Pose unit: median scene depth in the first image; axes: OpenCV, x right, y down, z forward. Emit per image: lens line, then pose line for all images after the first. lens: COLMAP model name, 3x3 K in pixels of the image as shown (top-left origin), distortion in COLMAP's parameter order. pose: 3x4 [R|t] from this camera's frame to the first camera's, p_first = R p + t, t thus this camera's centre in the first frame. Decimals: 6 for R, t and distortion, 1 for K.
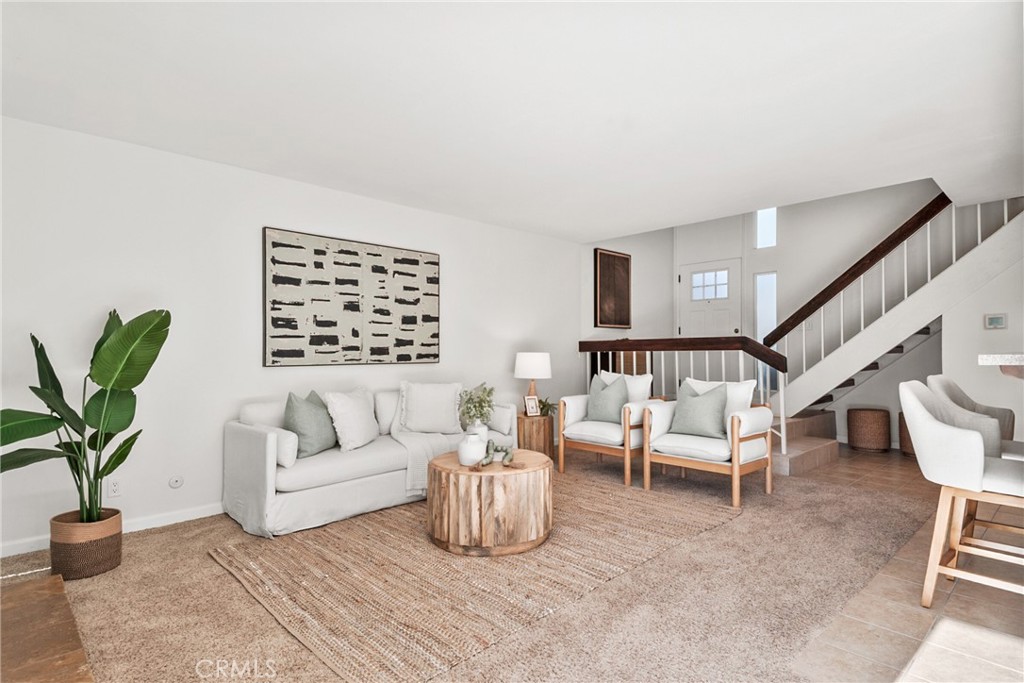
lens RADIAL K [[538.8, 0, 514.2], [0, 538.8, 344.9], [0, 0, 1]] dist [0.044019, -0.010940]
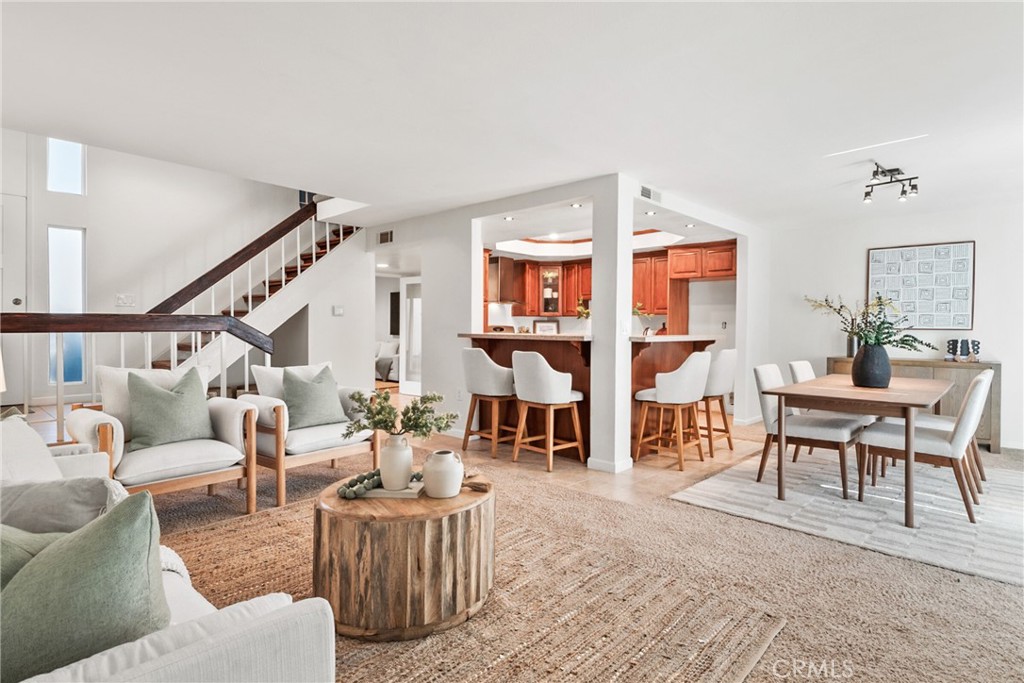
lens RADIAL K [[538.8, 0, 522.8], [0, 538.8, 333.4], [0, 0, 1]] dist [0.044019, -0.010940]
pose [[-0.093323, -0.015485, 0.995515, -0.623593], [-0.018271, 0.999737, 0.013838, -0.011732], [-0.995468, -0.016898, -0.093581, 0.735528]]
